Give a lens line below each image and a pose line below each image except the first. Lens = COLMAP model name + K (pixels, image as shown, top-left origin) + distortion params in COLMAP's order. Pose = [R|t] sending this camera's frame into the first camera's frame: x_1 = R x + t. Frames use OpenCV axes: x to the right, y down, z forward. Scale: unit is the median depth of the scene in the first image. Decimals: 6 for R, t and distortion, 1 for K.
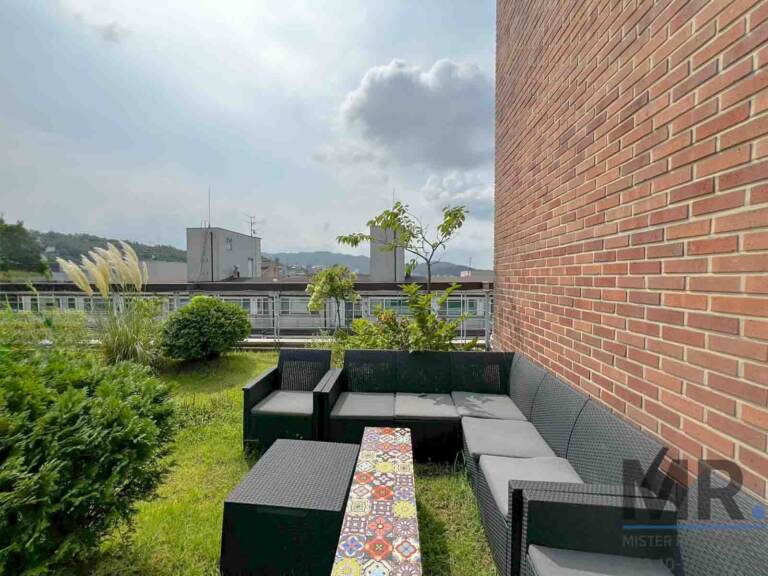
lens RADIAL K [[309.2, 0, 384.0], [0, 309.2, 288.0], [0, 0, 1]] dist [-0.001430, -0.000167]
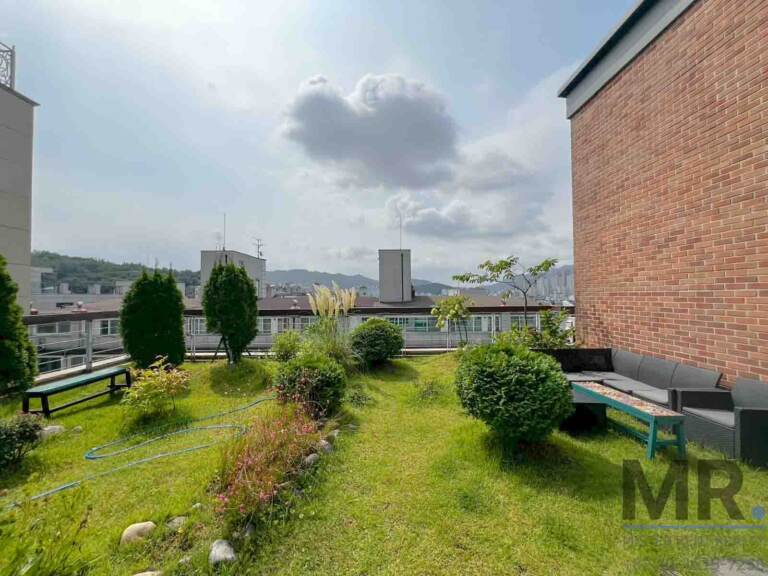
lens RADIAL K [[309.2, 0, 384.0], [0, 309.2, 288.0], [0, 0, 1]] dist [-0.001430, -0.000167]
pose [[0.996340, -0.003389, 0.085410, -1.057441], [0.008279, 0.998342, -0.056957, -0.048182], [-0.085076, 0.057456, 0.994716, -0.691233]]
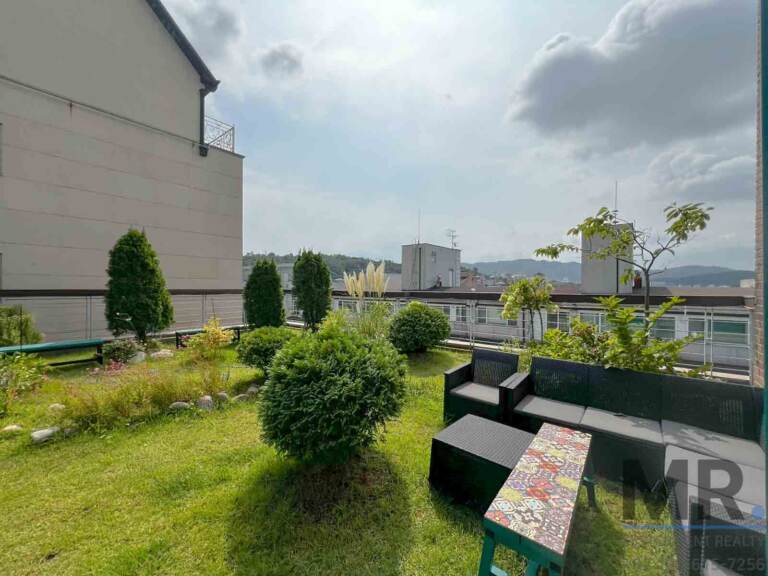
lens RADIAL K [[309.2, 0, 384.0], [0, 309.2, 288.0], [0, 0, 1]] dist [-0.001430, -0.000167]
pose [[0.813730, 0.009073, -0.581172, 0.077735], [-0.026498, 0.999418, -0.021498, -0.001138], [0.580639, 0.032894, 0.813497, -0.186965]]
